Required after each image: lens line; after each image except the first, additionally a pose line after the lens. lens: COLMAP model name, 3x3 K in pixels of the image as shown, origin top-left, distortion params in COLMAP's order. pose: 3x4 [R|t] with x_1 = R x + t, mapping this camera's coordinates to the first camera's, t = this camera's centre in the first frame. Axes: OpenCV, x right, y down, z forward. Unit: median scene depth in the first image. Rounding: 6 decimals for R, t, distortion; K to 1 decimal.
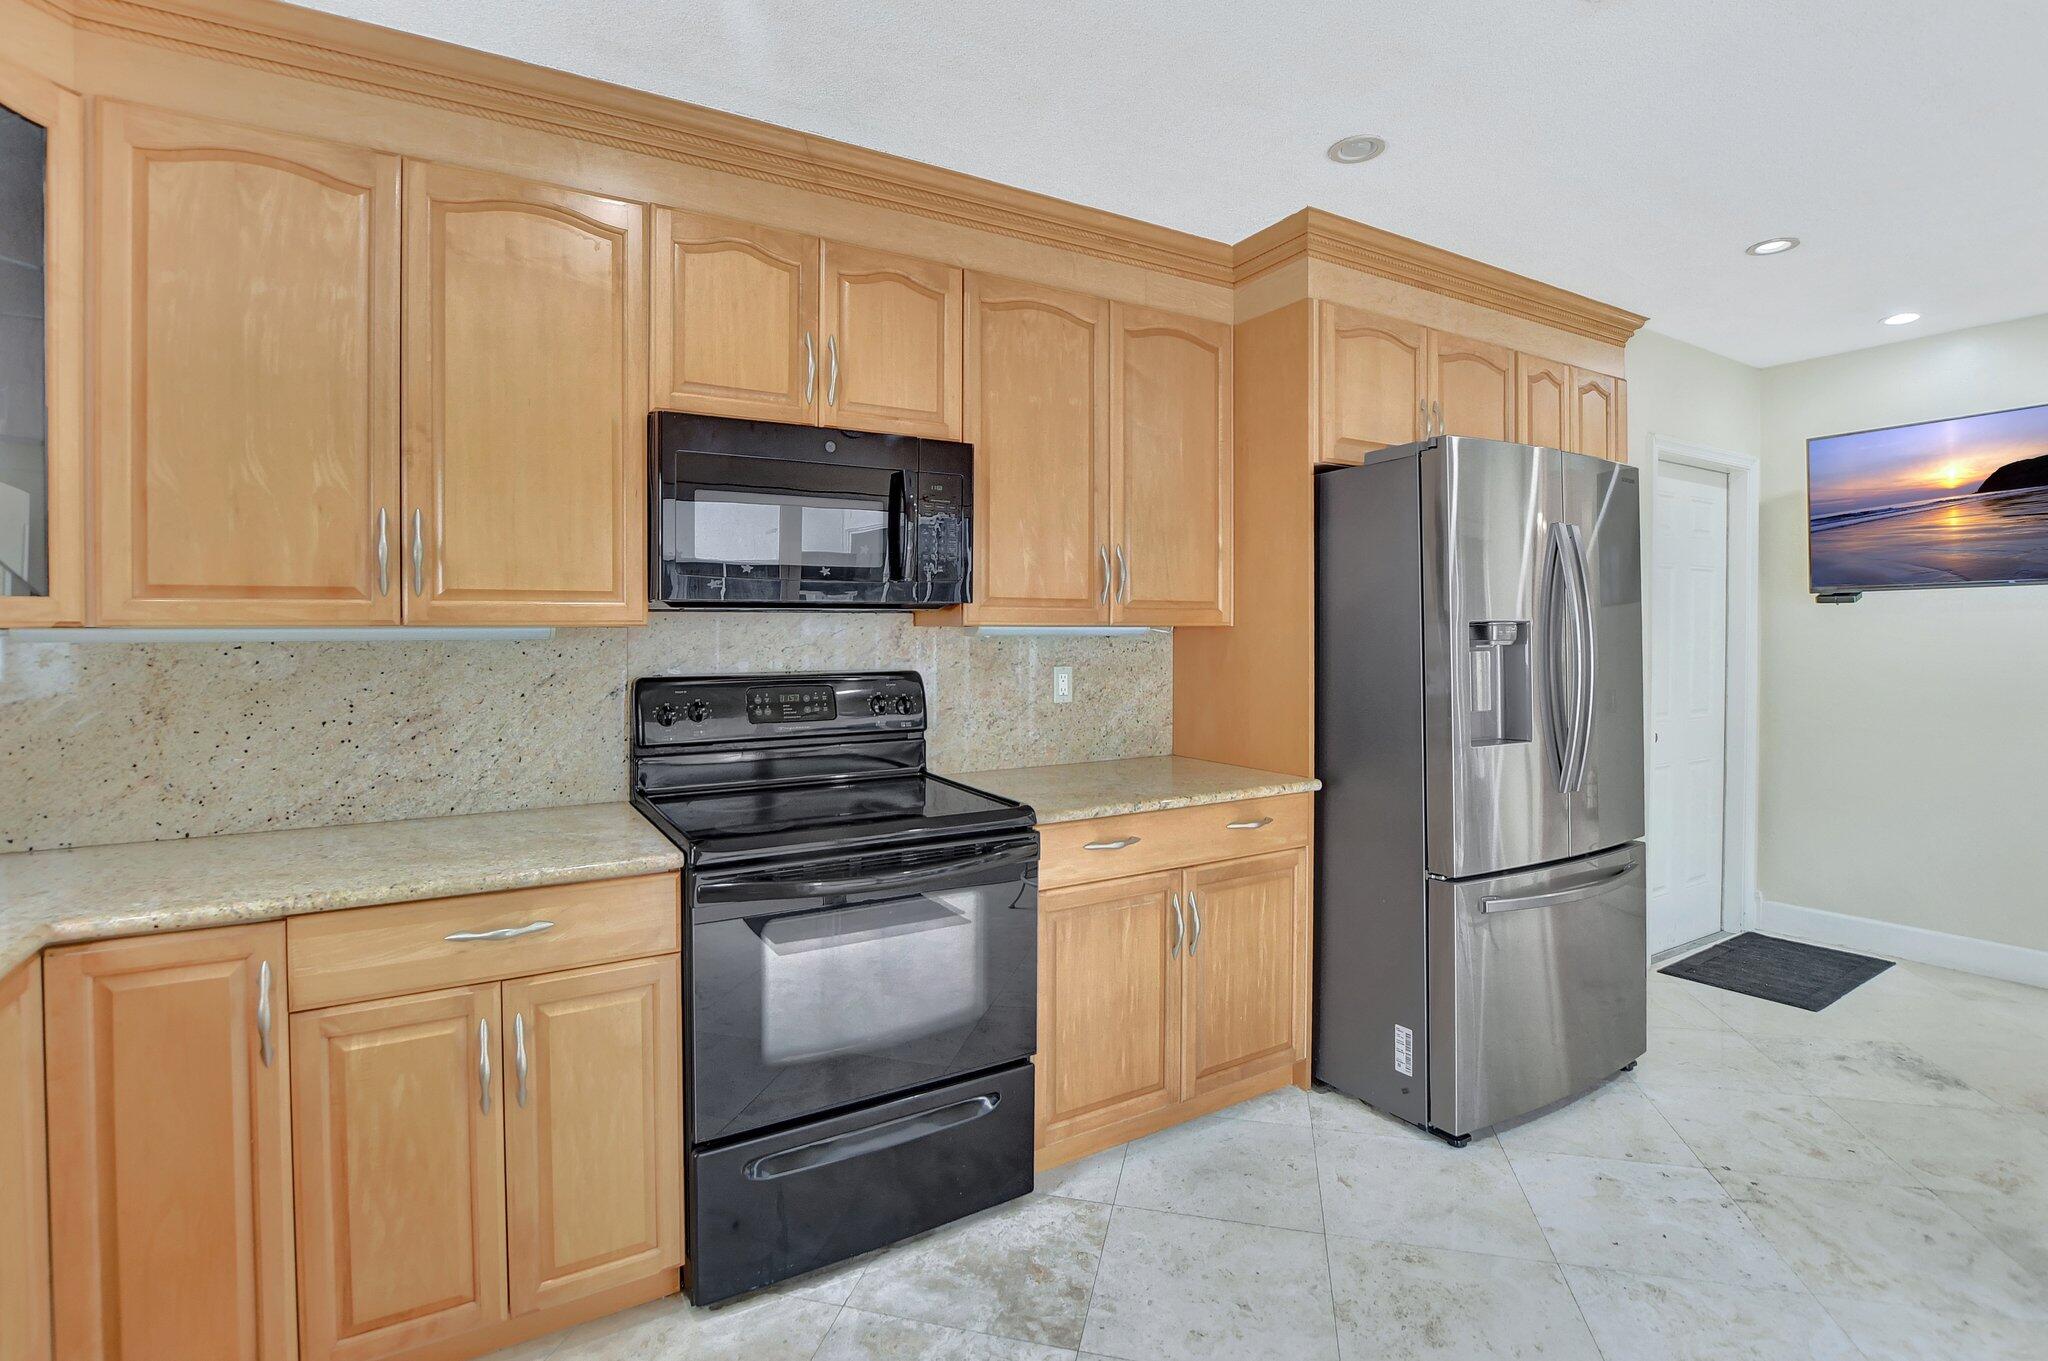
lens RADIAL K [[967.9, 0, 1003.7], [0, 967.9, 648.1], [0, 0, 1]] dist [-0.042634, 0.009928]
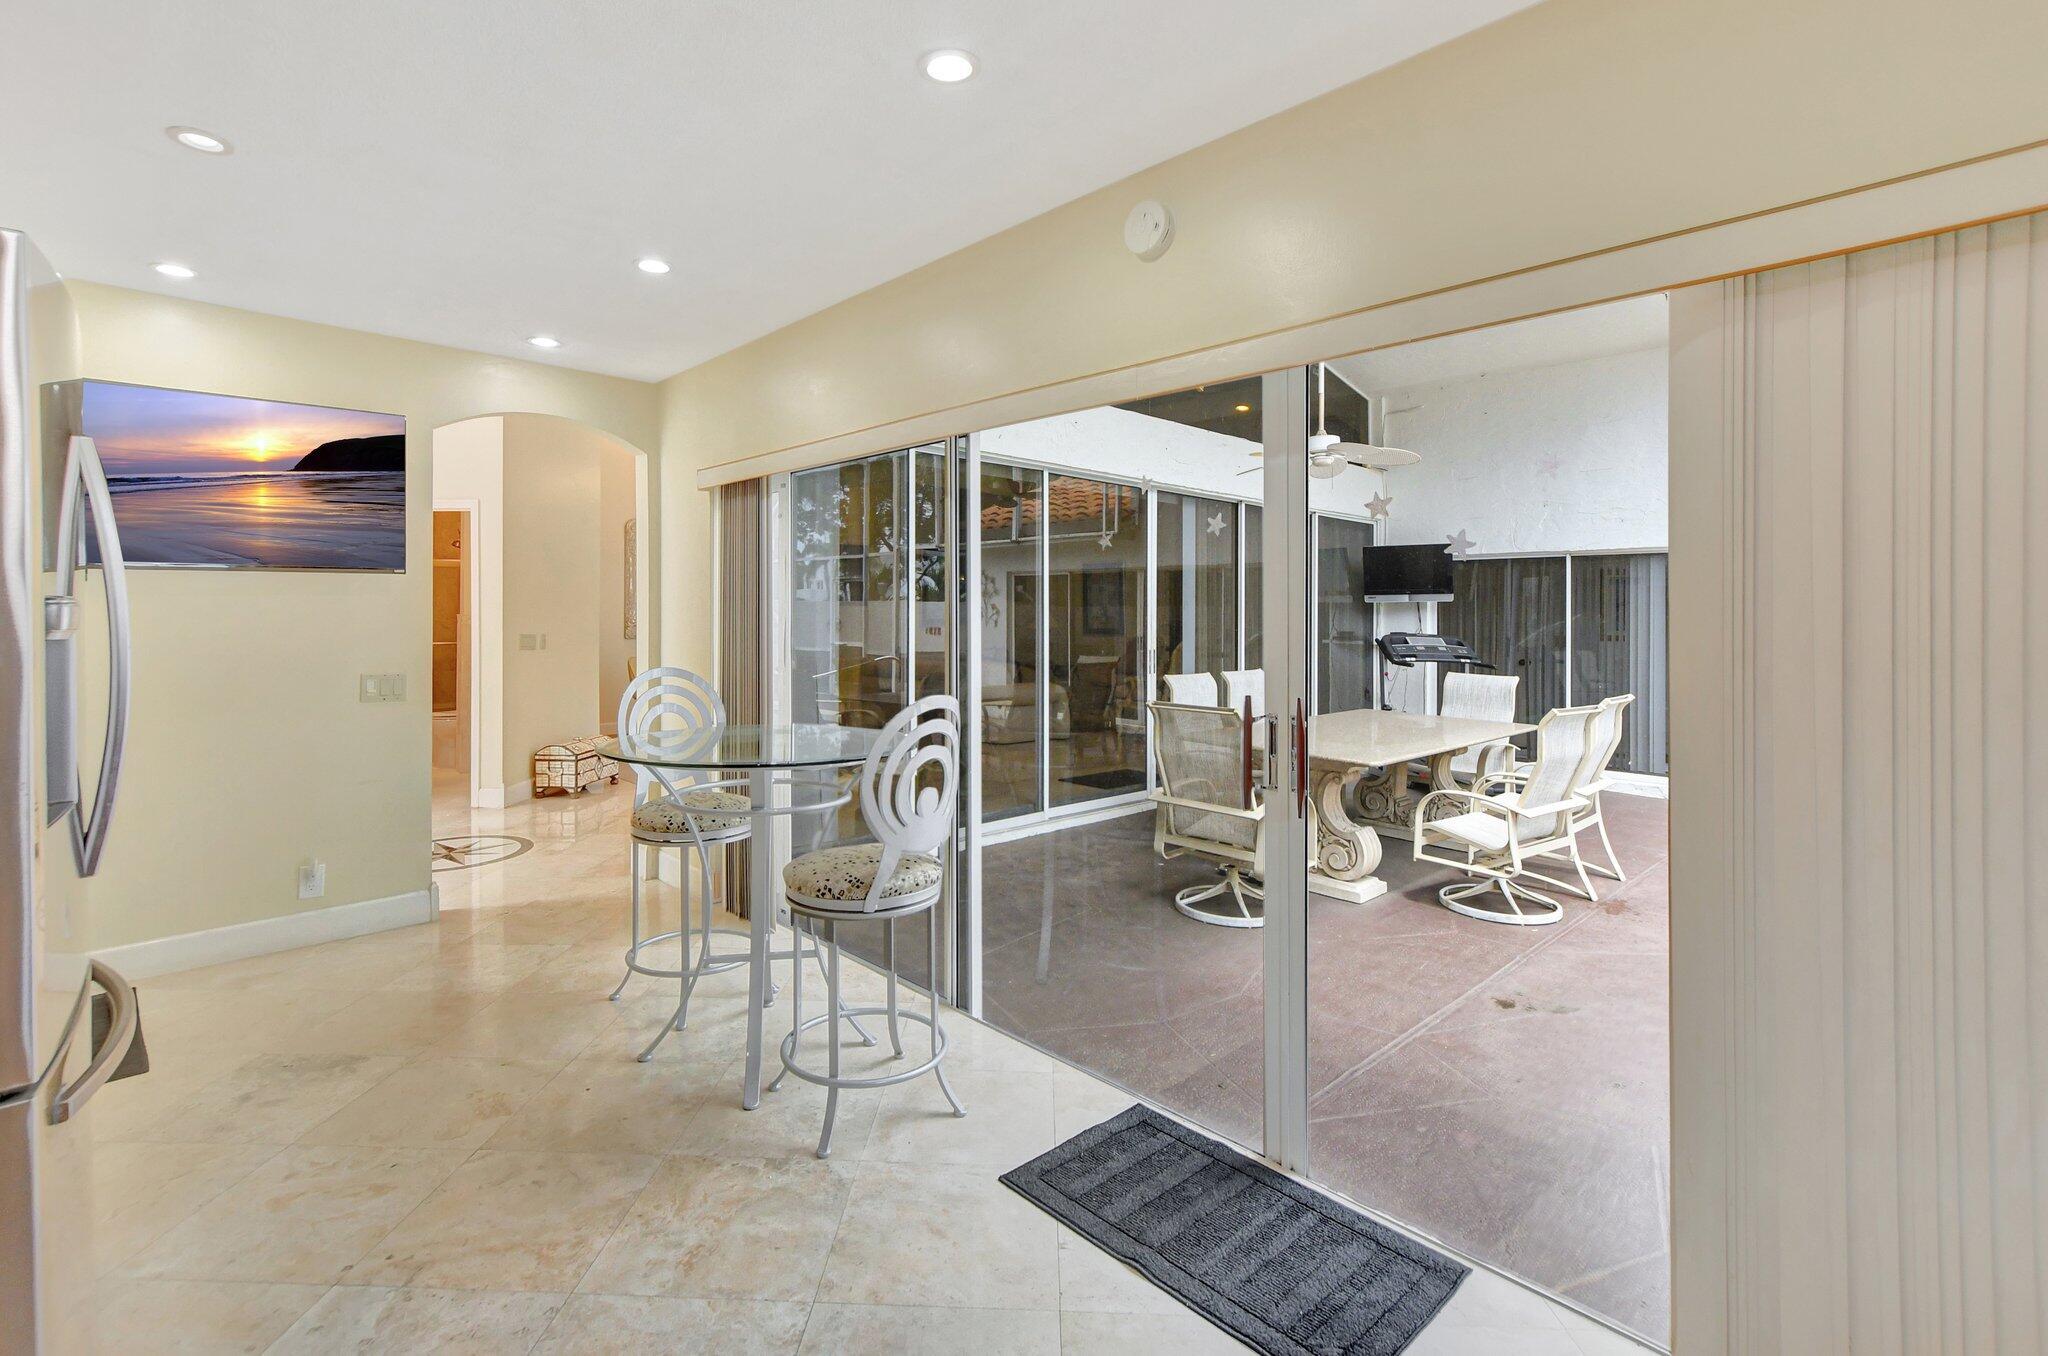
lens RADIAL K [[942.4, 0, 1019.3], [0, 942.4, 608.5], [0, 0, 1]] dist [-0.001978, -0.000834]
pose [[-0.219425, 0.011547, 0.975561, -0.161508], [0.009710, 0.999906, -0.009651, -0.007457], [-0.975581, 0.007355, -0.219516, 0.593075]]
